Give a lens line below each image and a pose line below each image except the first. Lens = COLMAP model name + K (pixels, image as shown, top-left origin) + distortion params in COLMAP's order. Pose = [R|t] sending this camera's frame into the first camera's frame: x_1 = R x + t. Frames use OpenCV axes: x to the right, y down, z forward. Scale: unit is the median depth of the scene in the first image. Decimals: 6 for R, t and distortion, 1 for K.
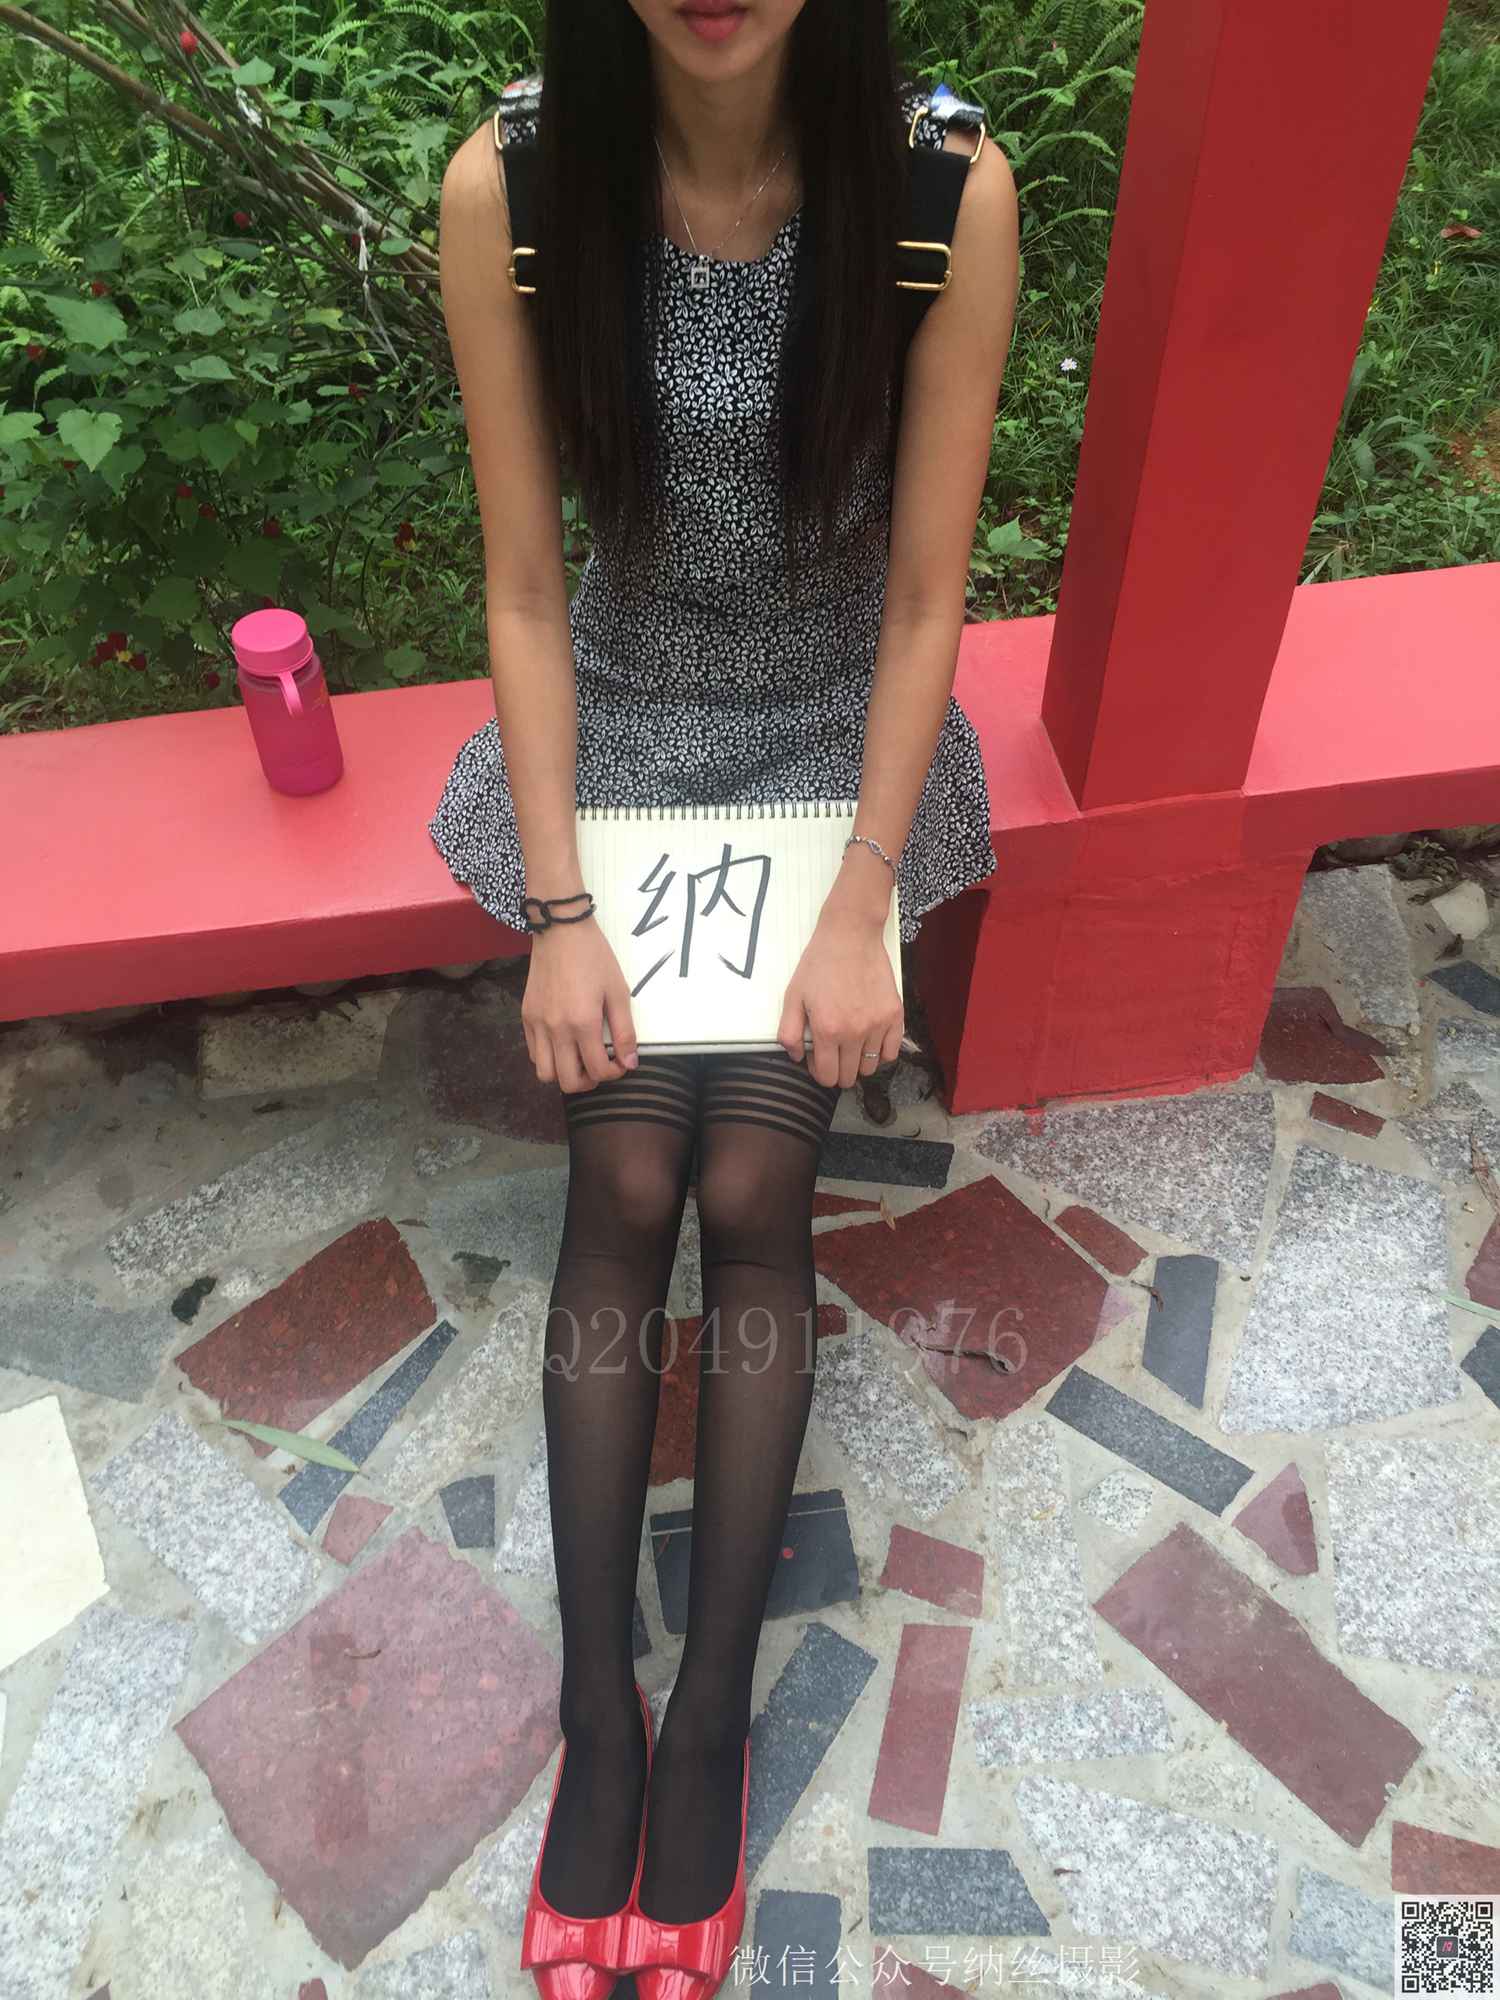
lens RADIAL K [[1718.3, 0, 729.1], [0, 1718.3, 1007.5], [0, 0, 1]] dist [0.066532, -0.097242]
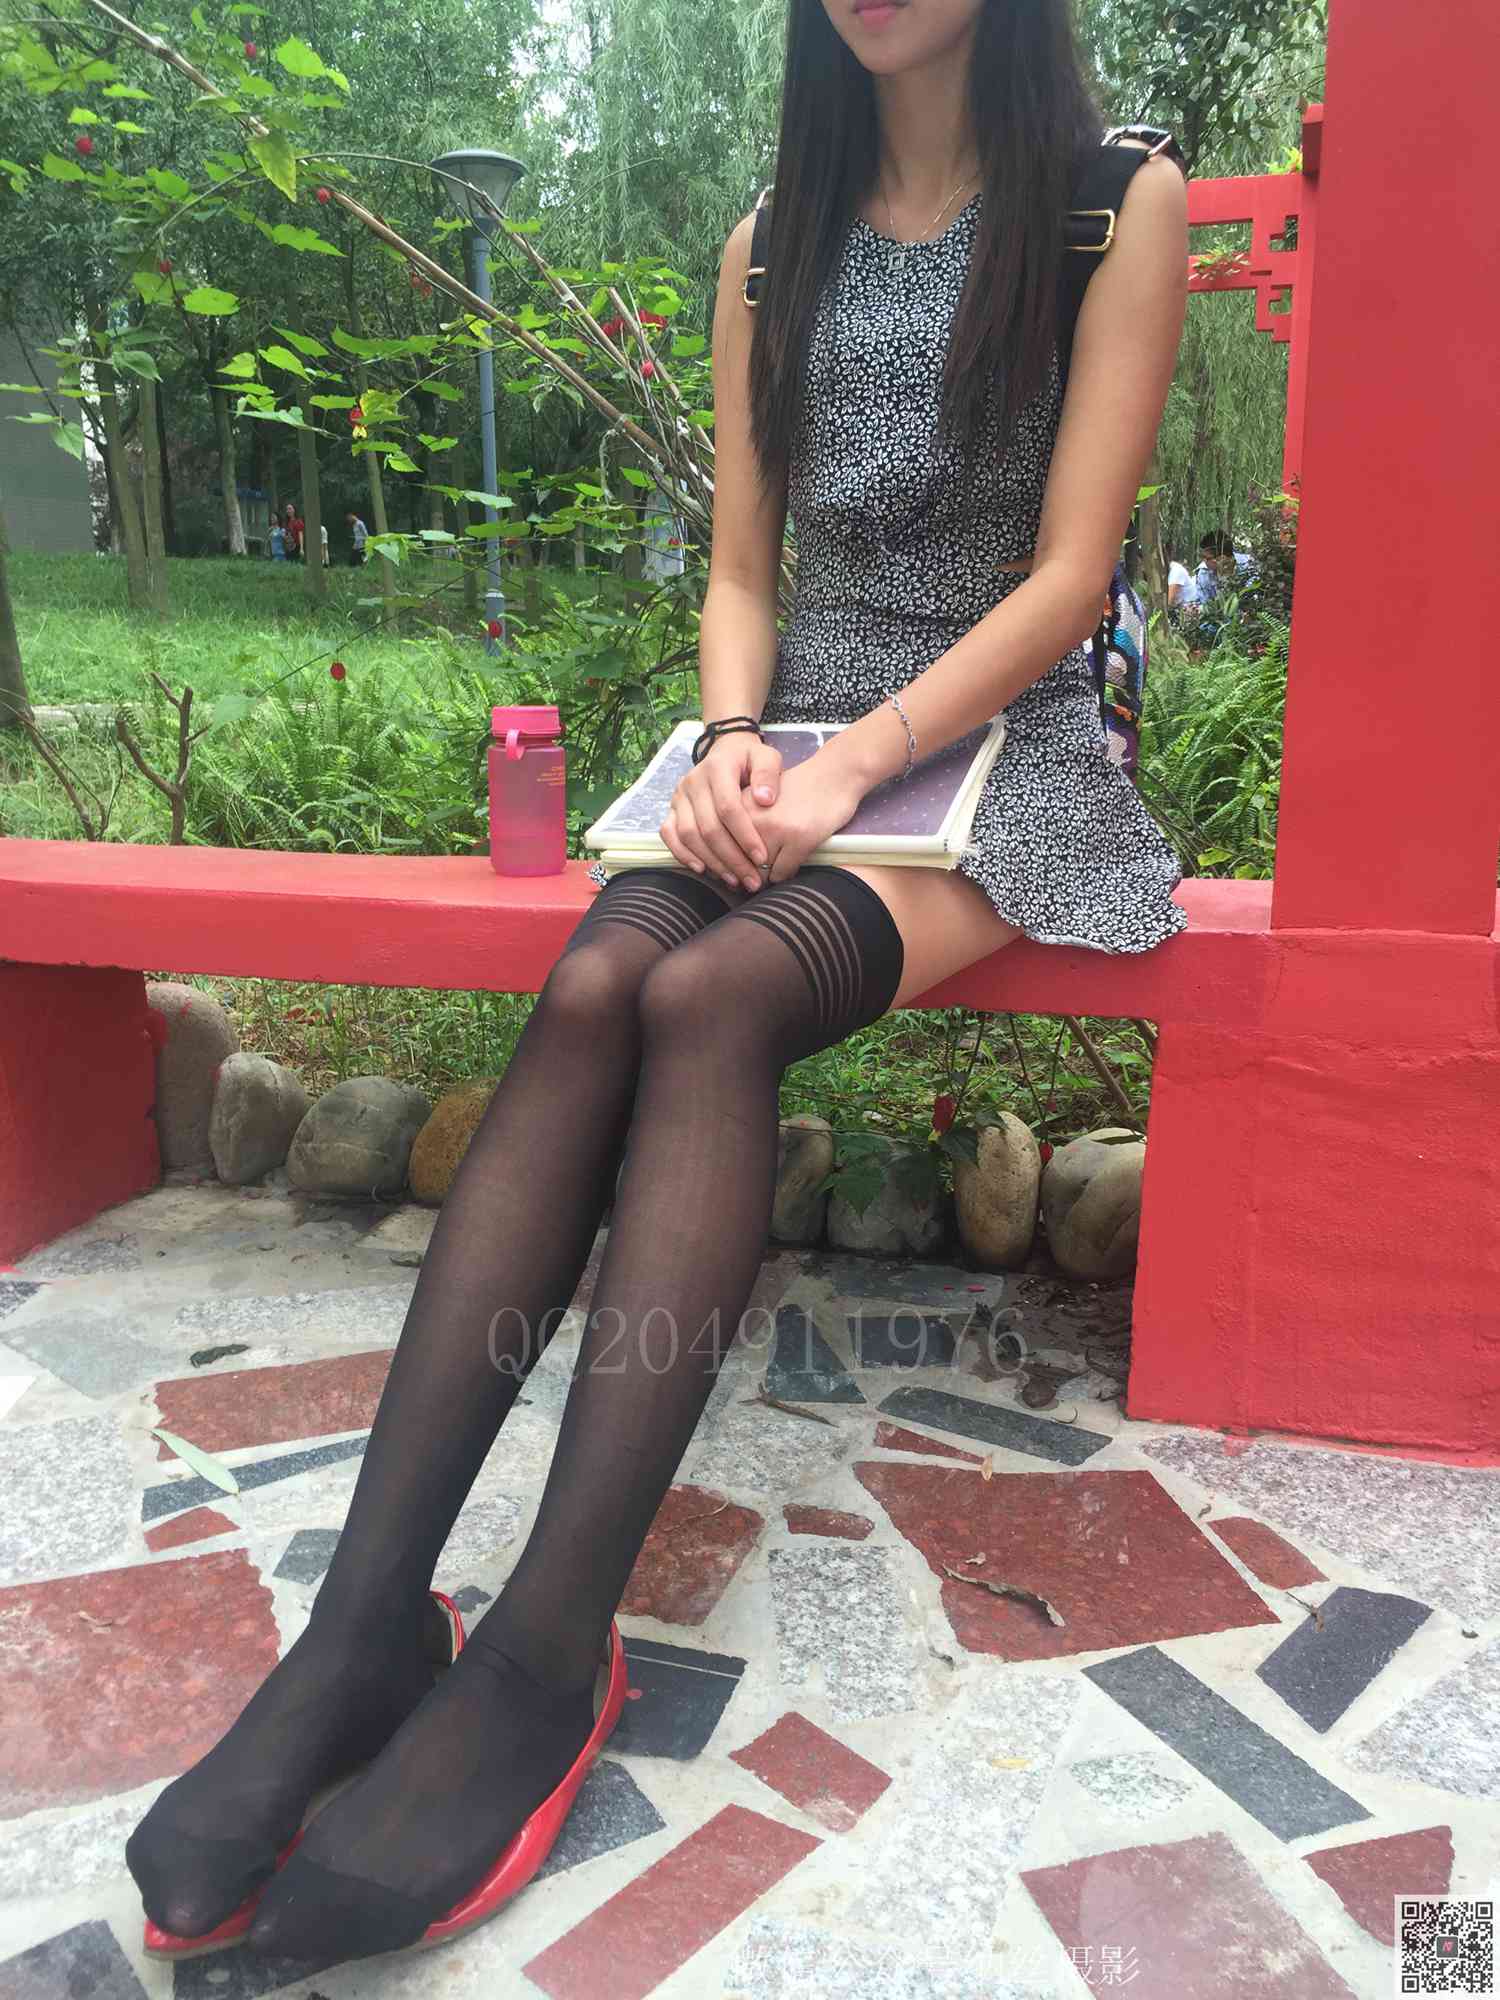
lens RADIAL K [[1718.3, 0, 740.7], [0, 1718.3, 1010.6], [0, 0, 1]] dist [0.066532, -0.097242]
pose [[0.896415, 0.106598, -0.430205, 0.314042], [-0.333877, 0.800776, -0.497277, 0.390843], [0.291490, 0.589402, 0.753418, 0.293388]]
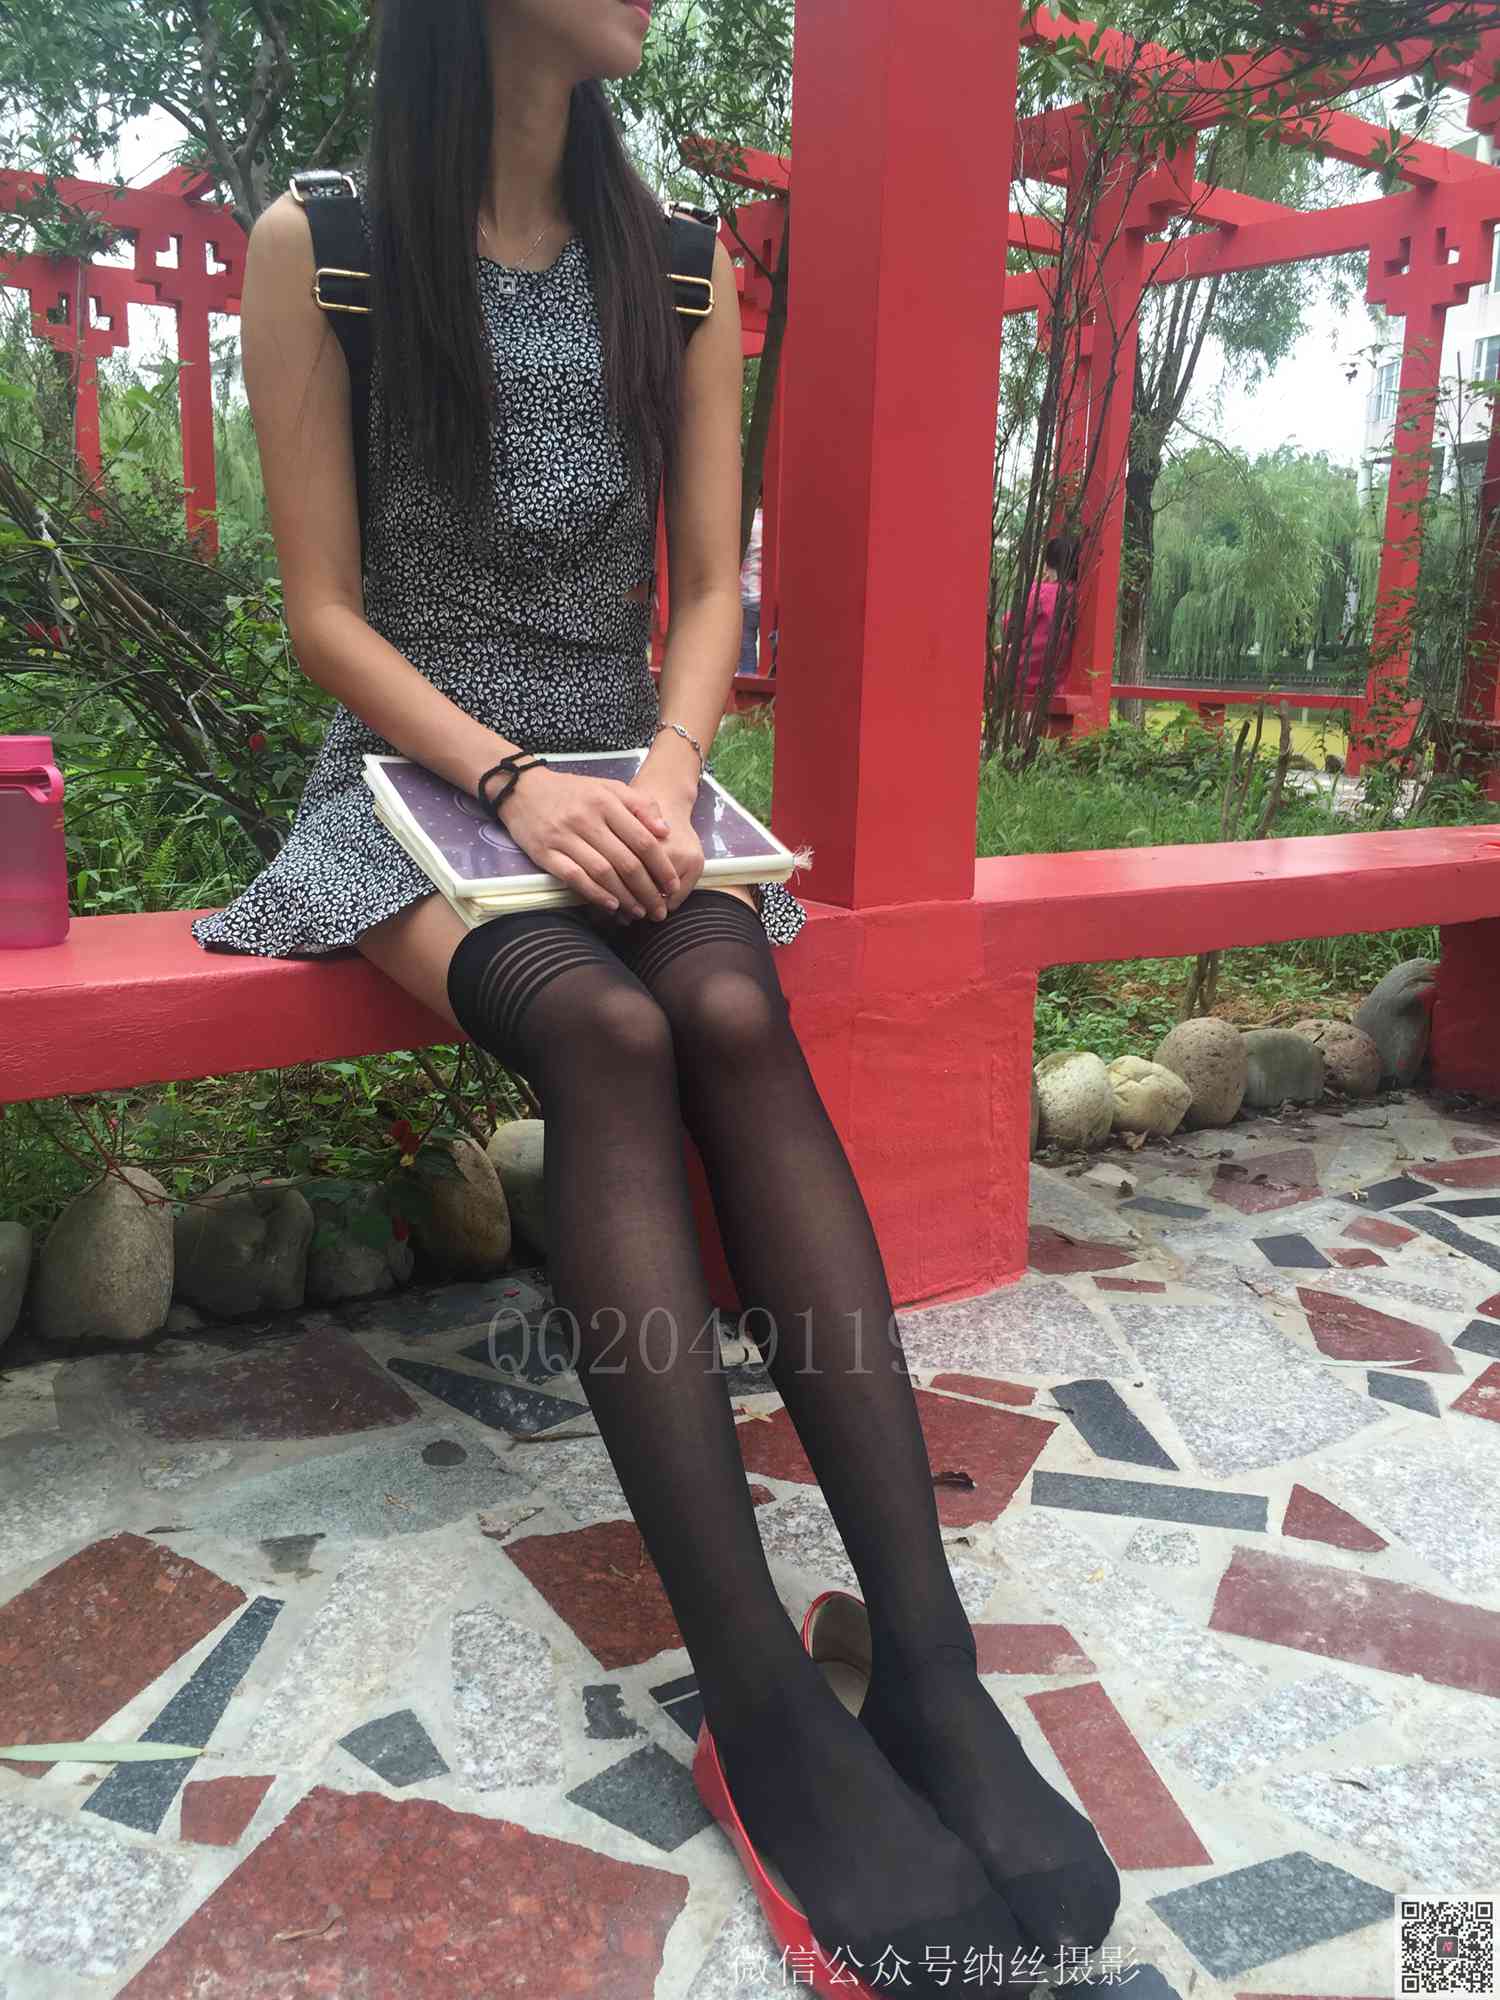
lens RADIAL K [[1718.3, 0, 750.3], [0, 1718.3, 1036.4], [0, 0, 1]] dist [0.066532, -0.097242]
pose [[0.900764, -0.061090, 0.429992, -0.276698], [0.294956, 0.812762, -0.502414, 0.413449], [-0.318789, 0.579385, 0.750125, 0.271298]]
